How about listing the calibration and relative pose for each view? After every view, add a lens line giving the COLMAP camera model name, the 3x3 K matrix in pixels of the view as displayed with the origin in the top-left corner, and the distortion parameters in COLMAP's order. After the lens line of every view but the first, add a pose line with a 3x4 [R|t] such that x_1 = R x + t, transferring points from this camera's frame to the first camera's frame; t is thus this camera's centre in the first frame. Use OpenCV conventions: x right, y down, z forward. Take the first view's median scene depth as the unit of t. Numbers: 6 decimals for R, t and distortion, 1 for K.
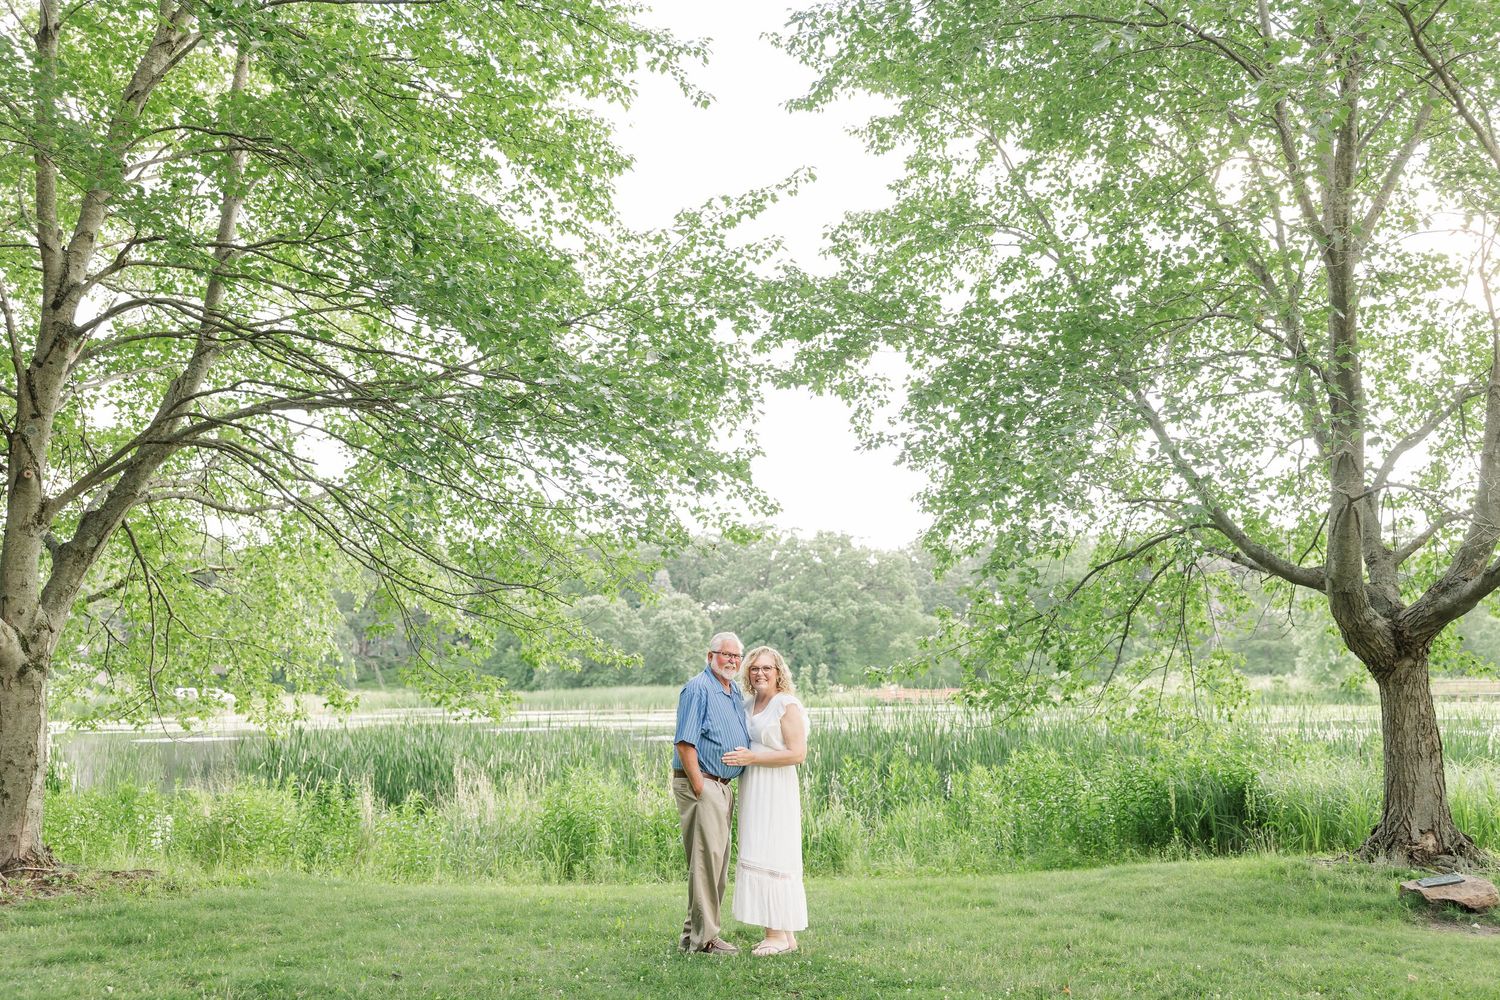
lens RADIAL K [[1483.7, 0, 750.0], [0, 1483.7, 500.0], [0, 0, 1]] dist [0.010146, 0.004892]
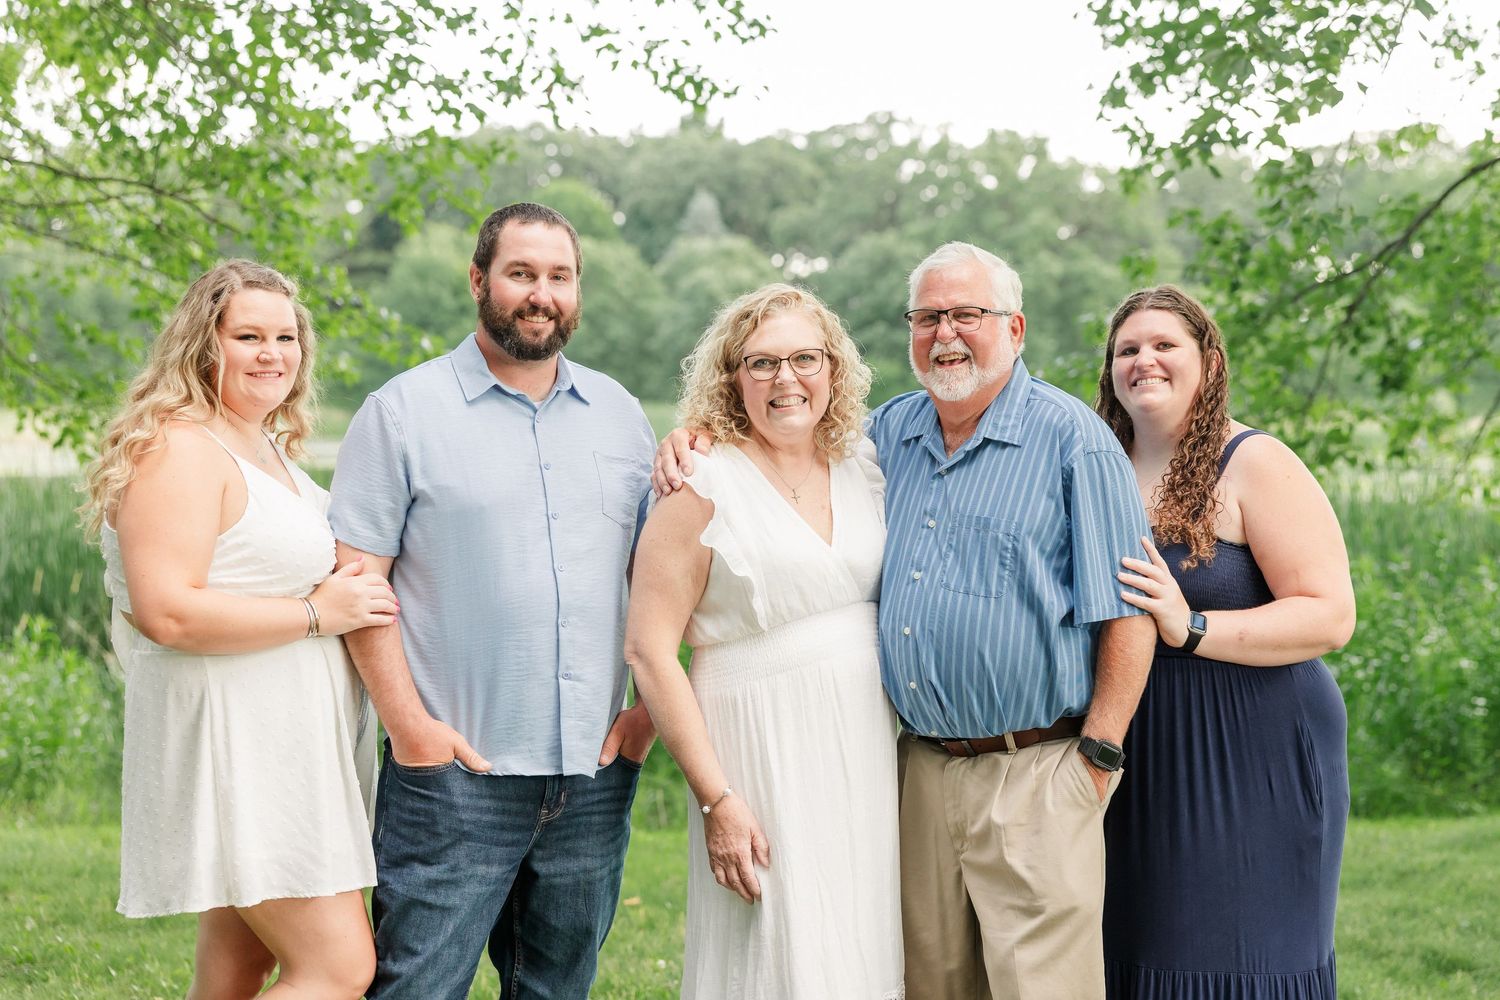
lens RADIAL K [[2698.7, 0, 750.0], [0, 2698.7, 500.0], [0, 0, 1]] dist [0.009924, 0.028404]
pose [[0.999045, 0.017175, -0.040171, 0.046035], [-0.010597, 0.987293, 0.158556, 0.016452], [0.042384, -0.157979, 0.986532, 0.157018]]
